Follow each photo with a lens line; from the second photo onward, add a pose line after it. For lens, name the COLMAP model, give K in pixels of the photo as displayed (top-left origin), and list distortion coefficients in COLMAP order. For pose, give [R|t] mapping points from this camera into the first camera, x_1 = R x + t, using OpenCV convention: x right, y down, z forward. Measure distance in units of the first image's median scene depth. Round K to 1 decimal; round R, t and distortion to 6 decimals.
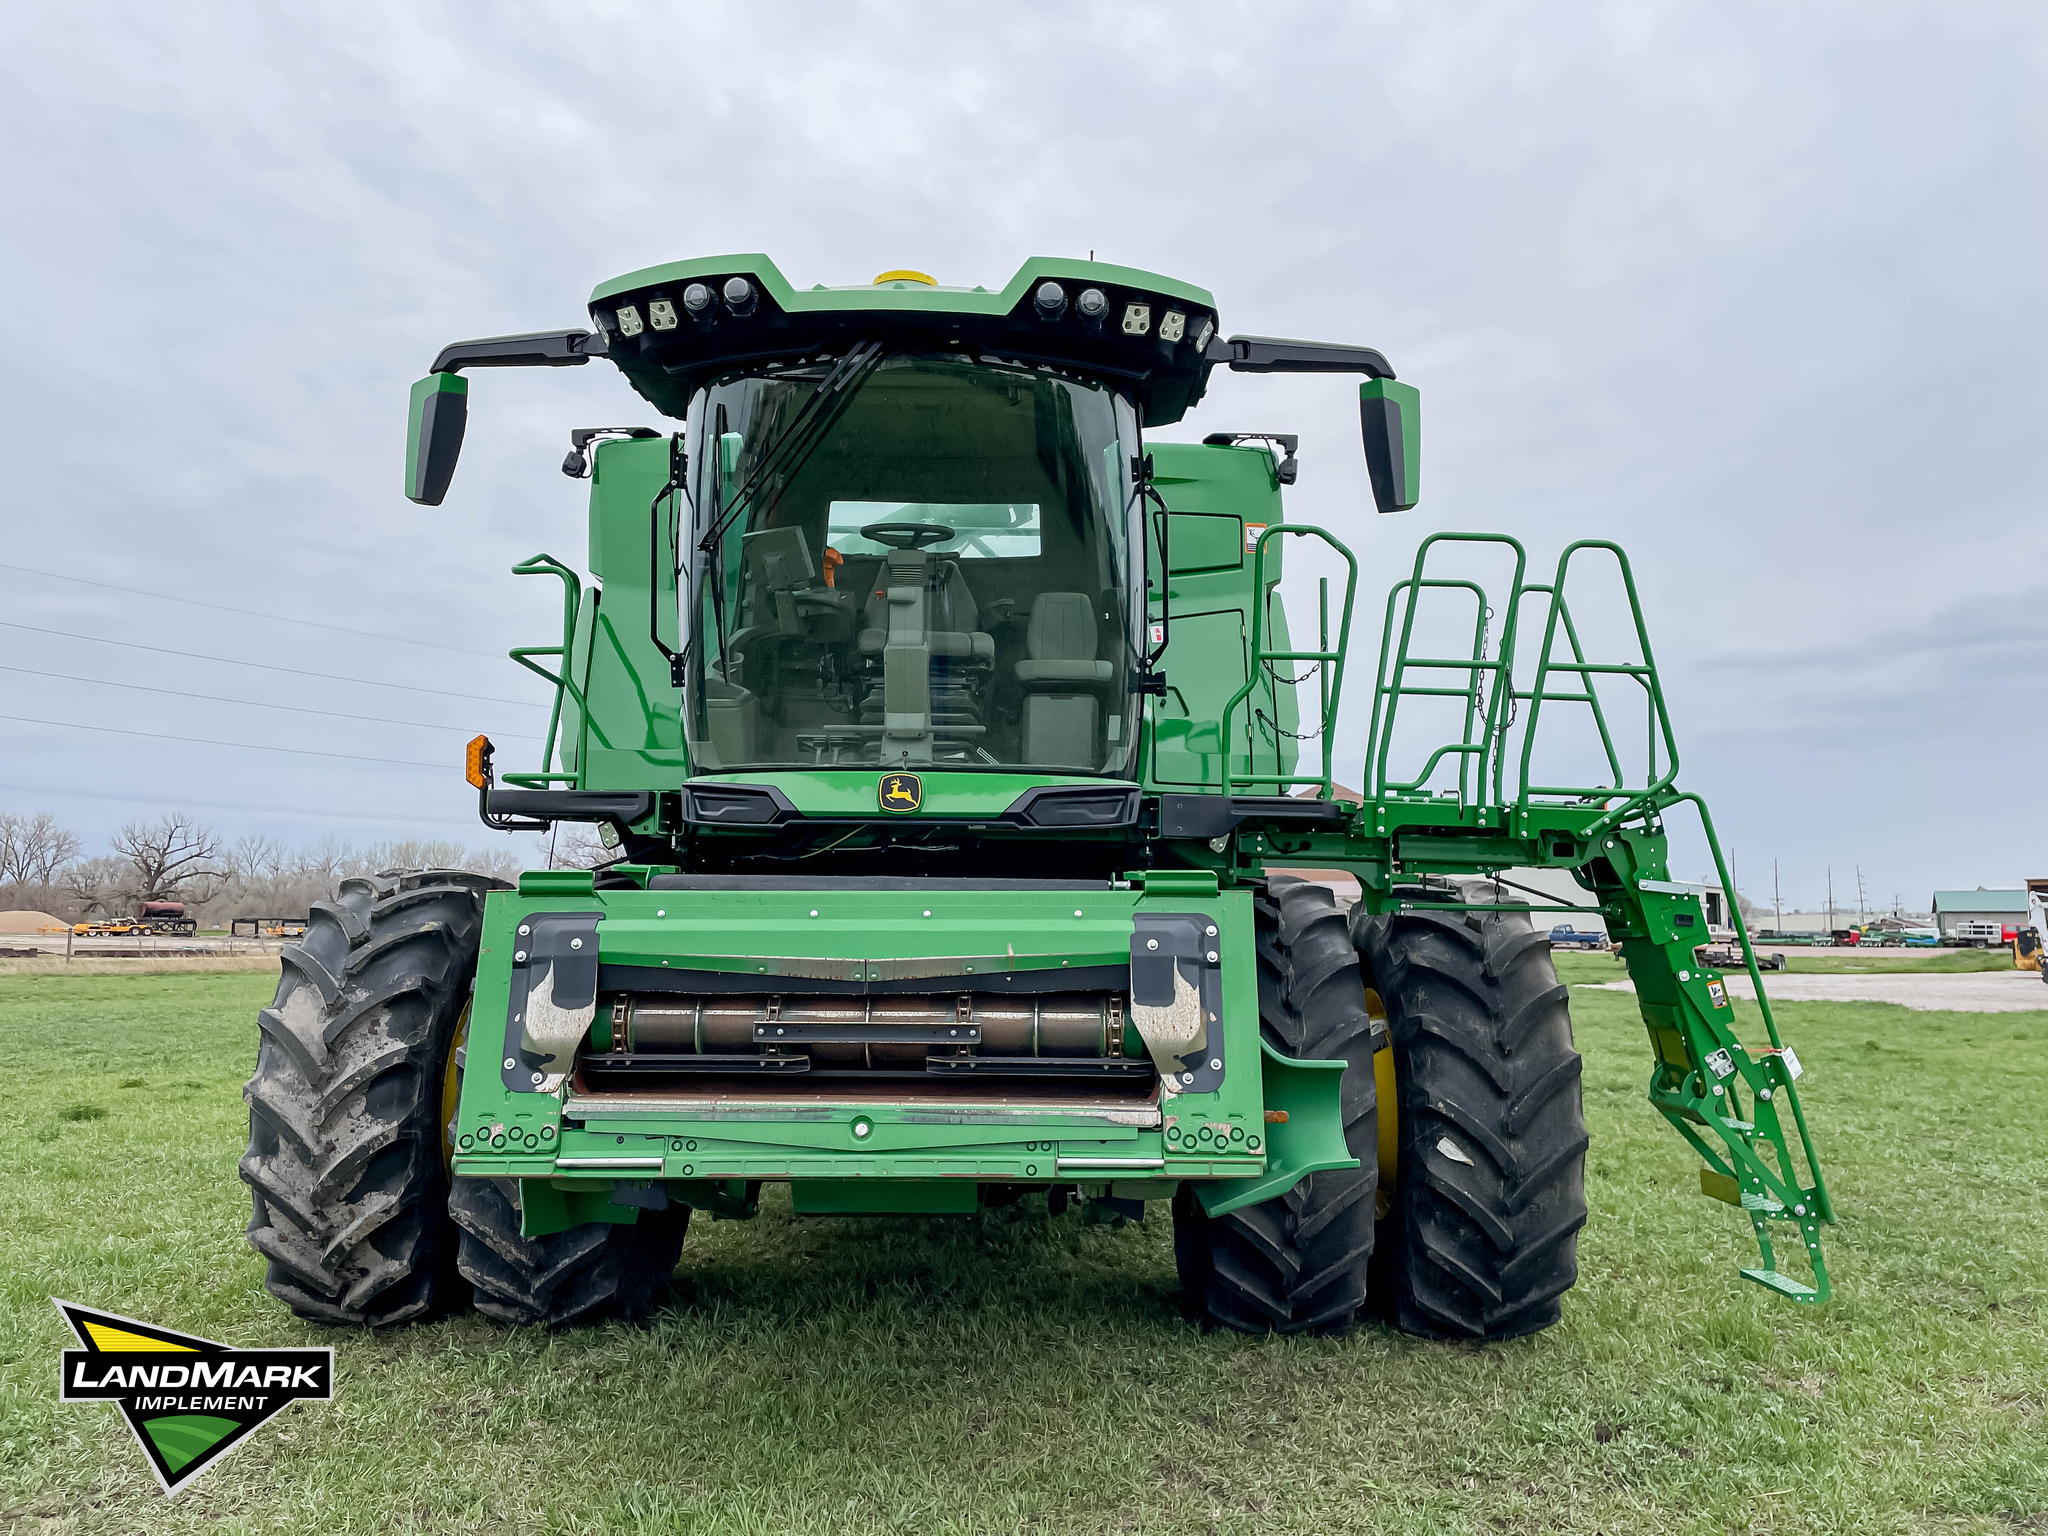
lens RADIAL K [[1559.2, 0, 1020.7], [0, 1559.2, 741.7], [0, 0, 1]] dist [0.084697, -0.108940]
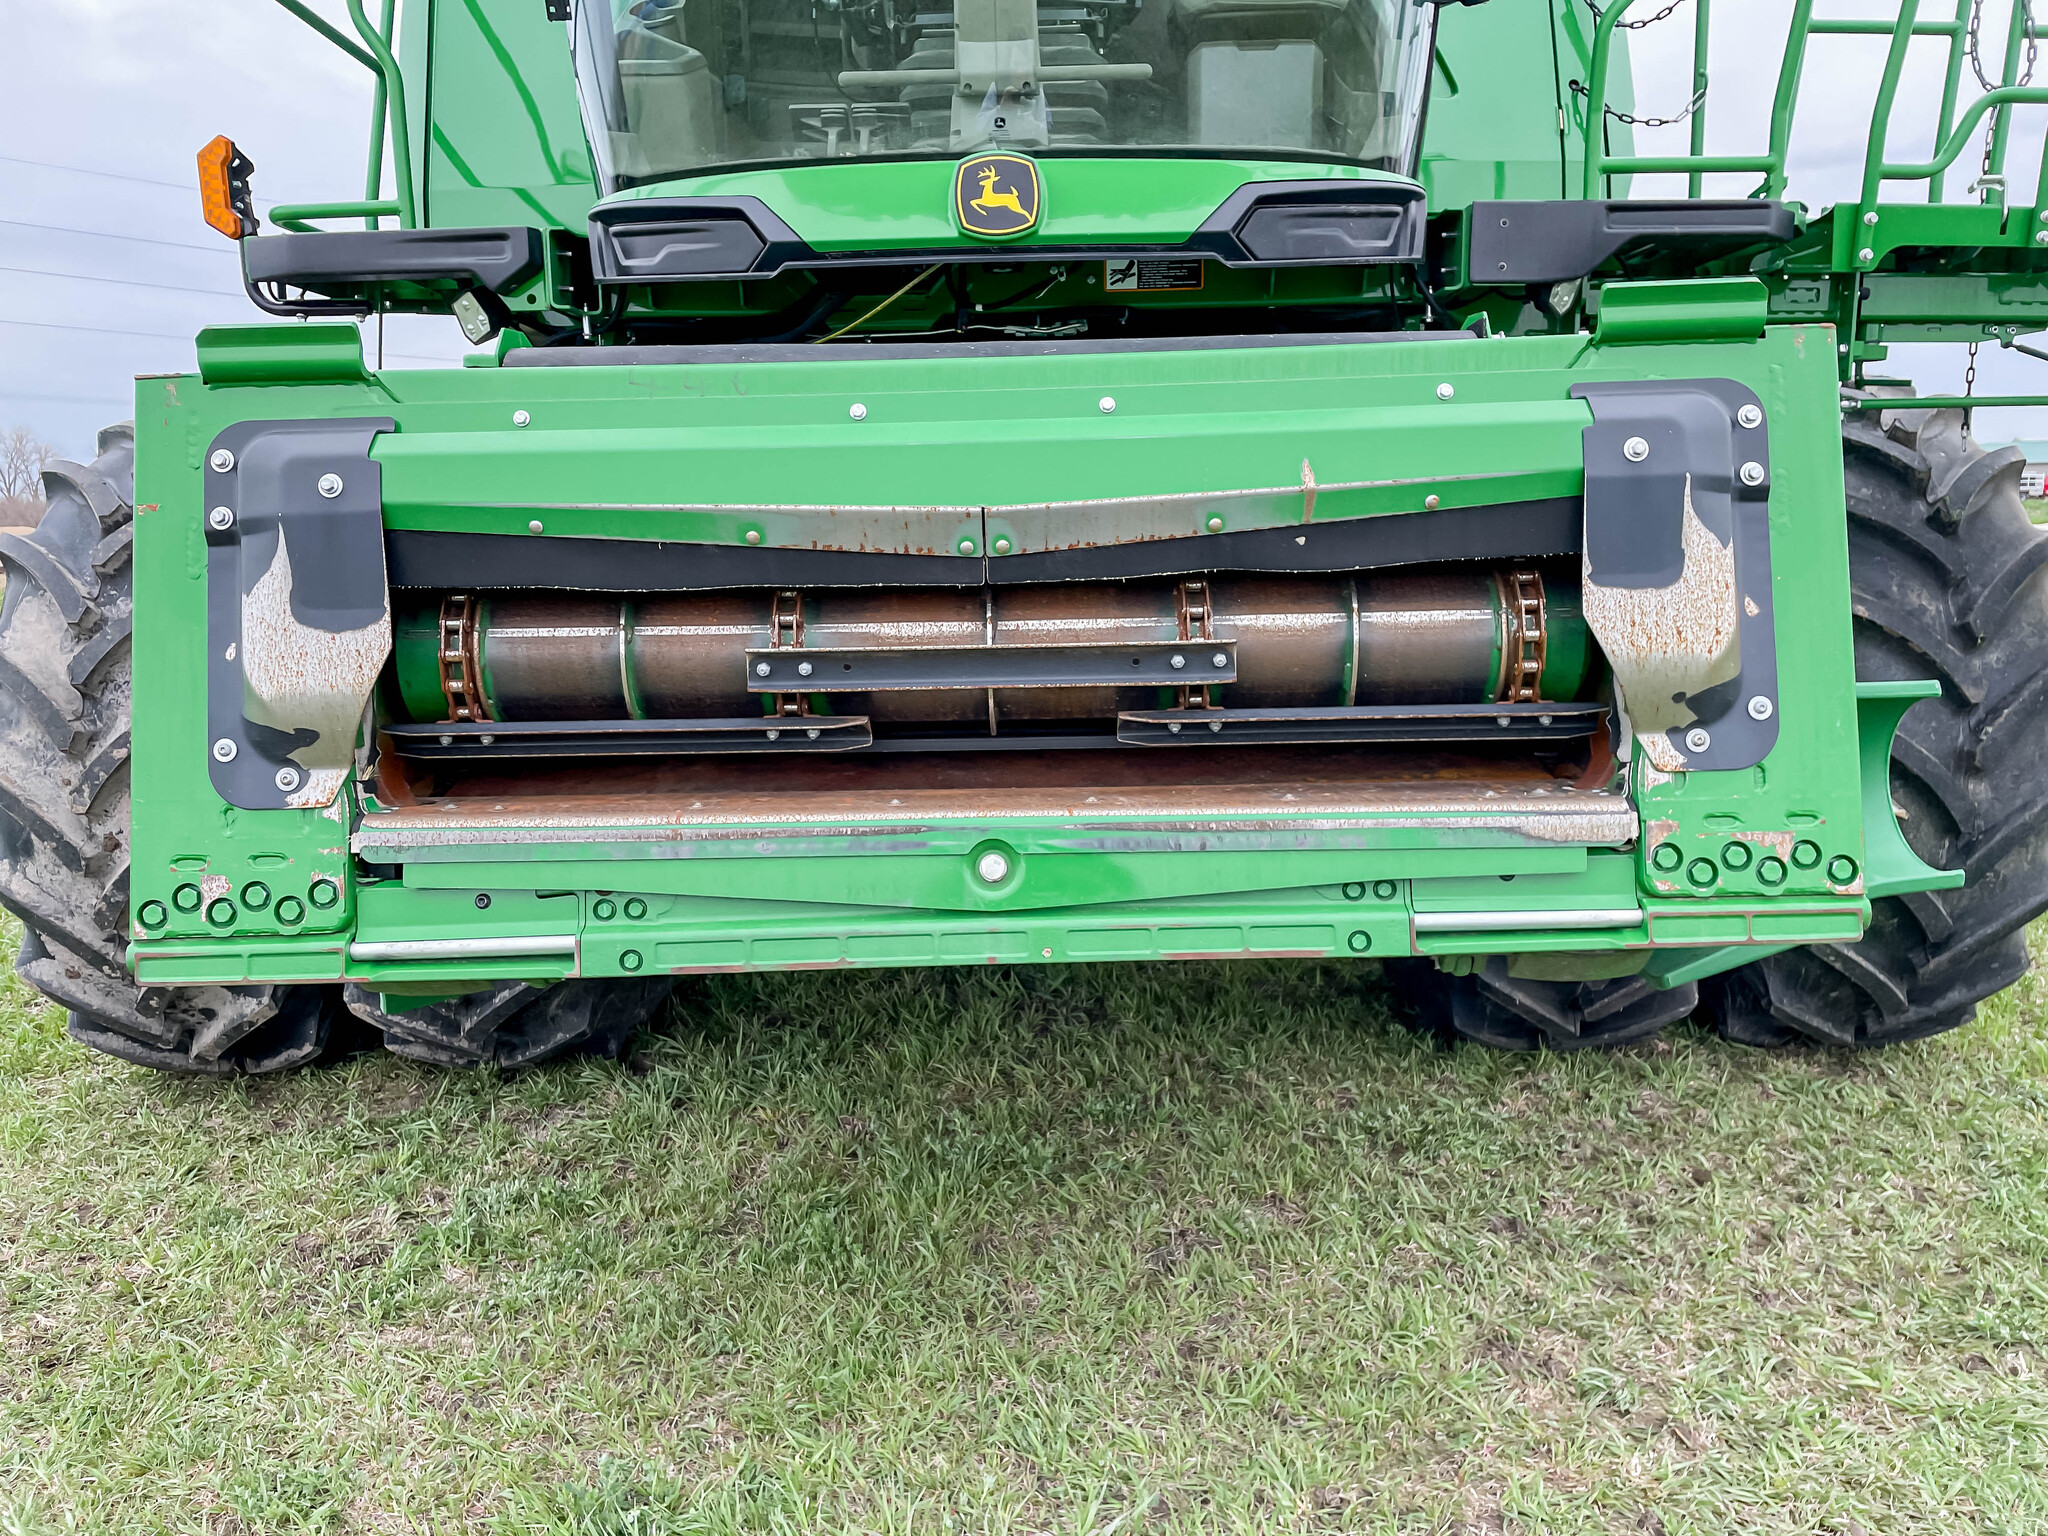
lens RADIAL K [[1559.2, 0, 1030.4], [0, 1559.2, 766.6], [0, 0, 1]] dist [0.084697, -0.108940]
pose [[0.999503, -0.031093, -0.005179, -0.065314], [0.031329, 0.961786, 0.272005, 0.068587], [-0.003477, -0.272032, 0.962282, 0.419570]]
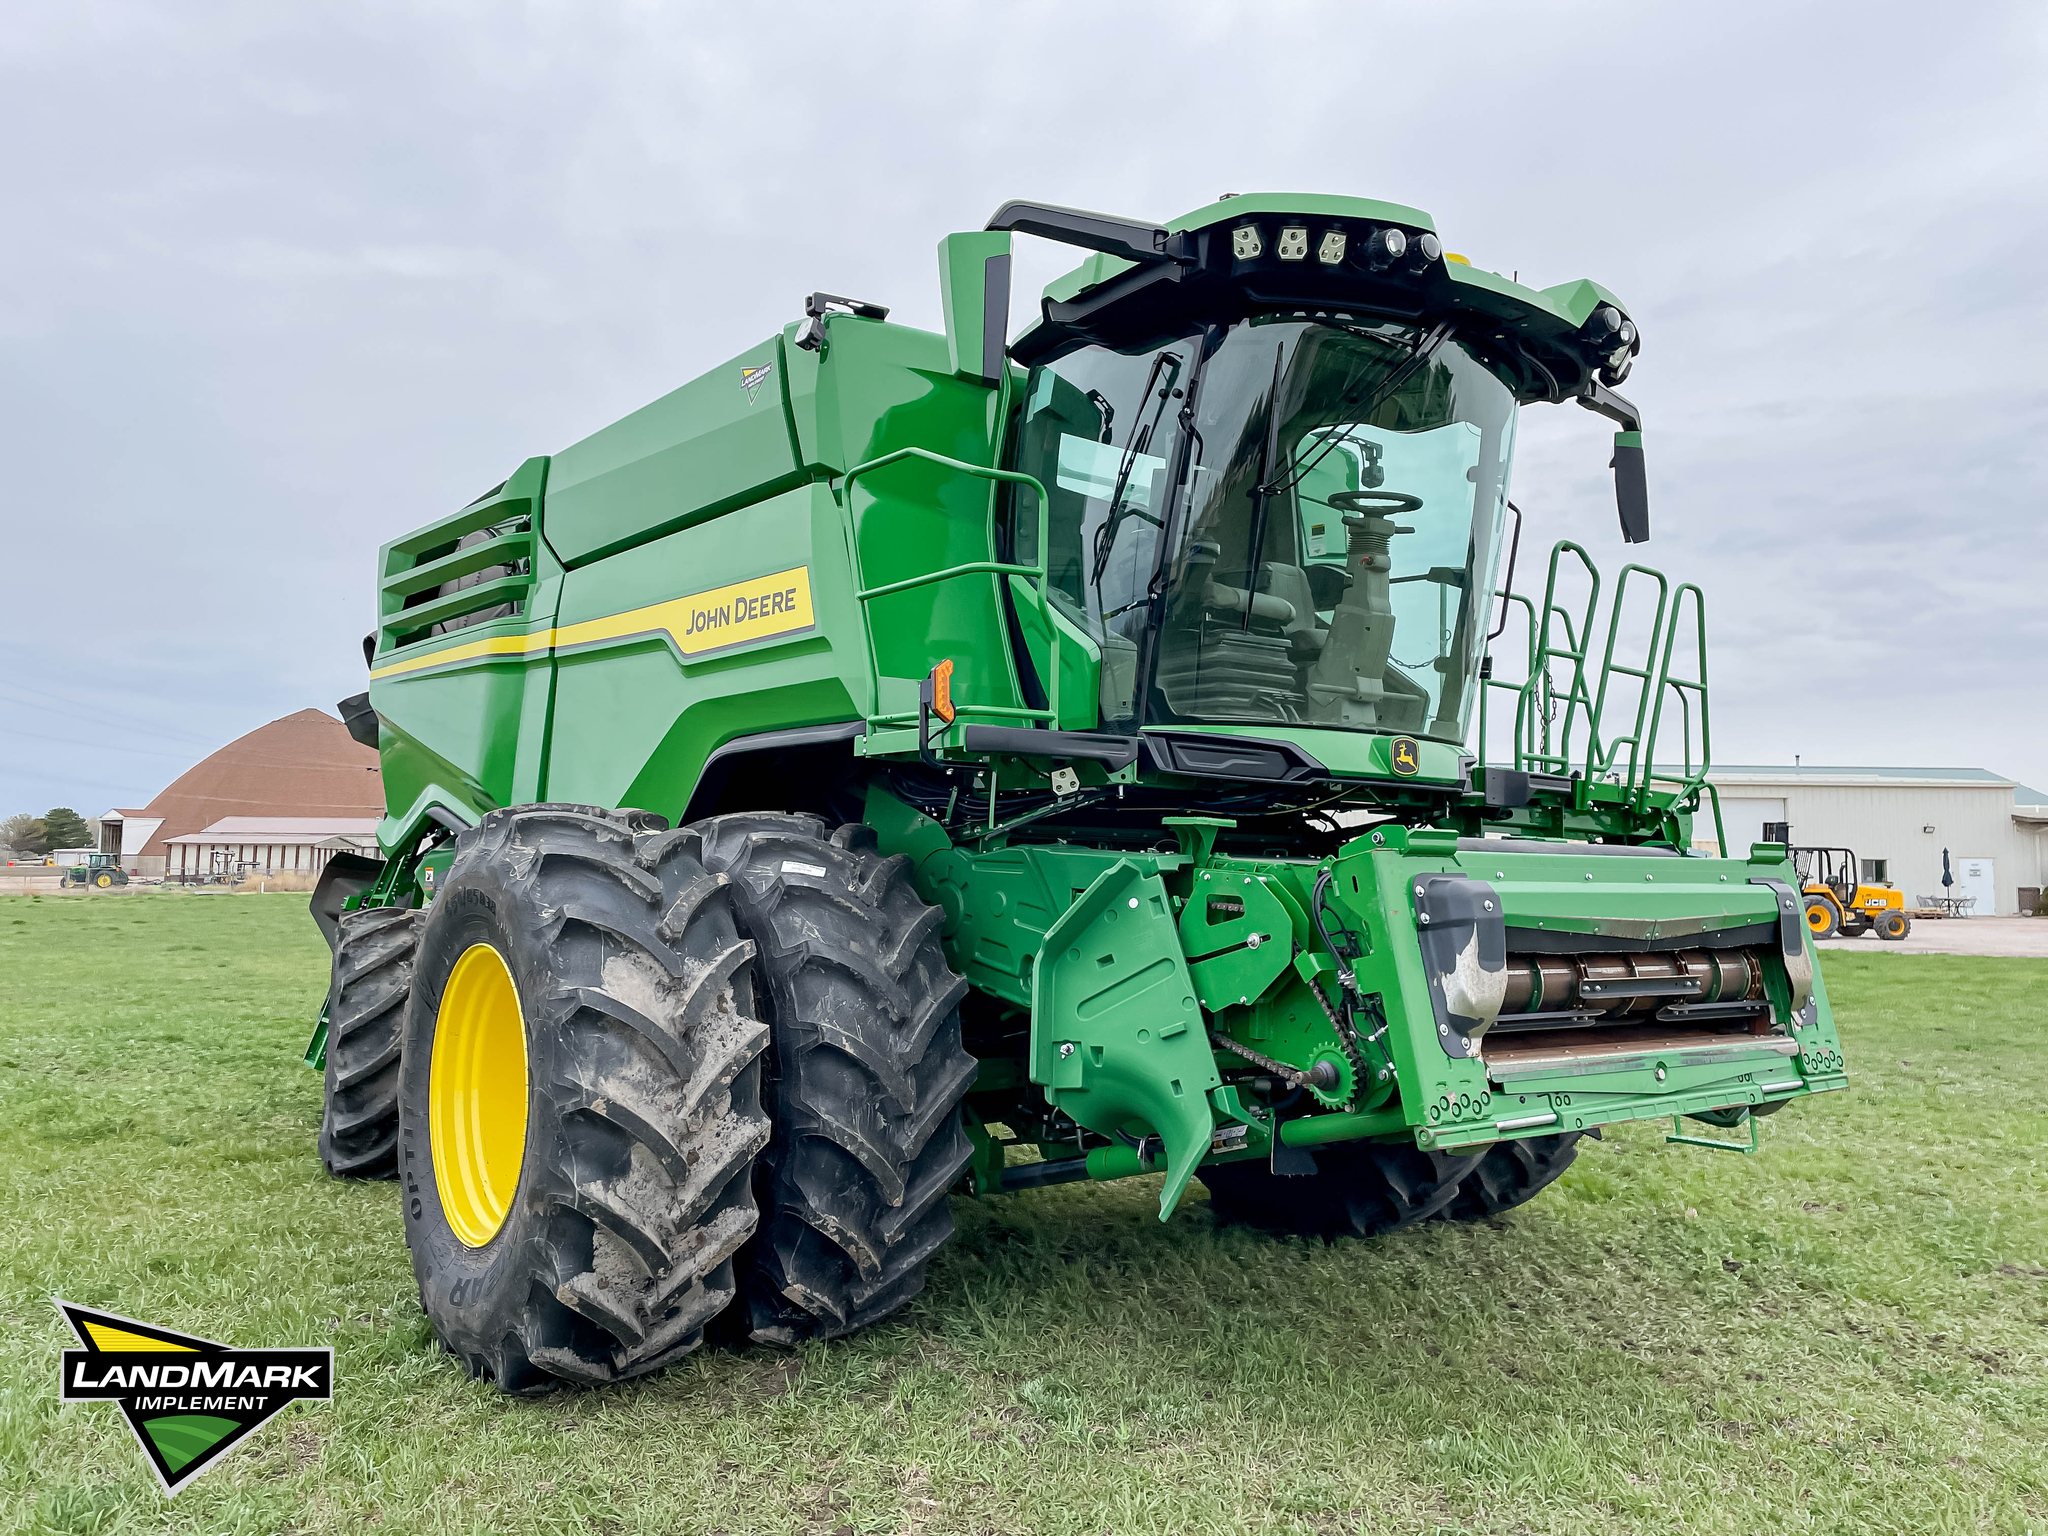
lens RADIAL K [[1559.2, 0, 1044.7], [0, 1559.2, 739.3], [0, 0, 1]] dist [0.084697, -0.108940]
pose [[0.788266, 0.056345, 0.612749, -0.851156], [-0.078744, 0.996848, 0.009635, 0.028198], [-0.610275, -0.055846, 0.790219, 0.303541]]
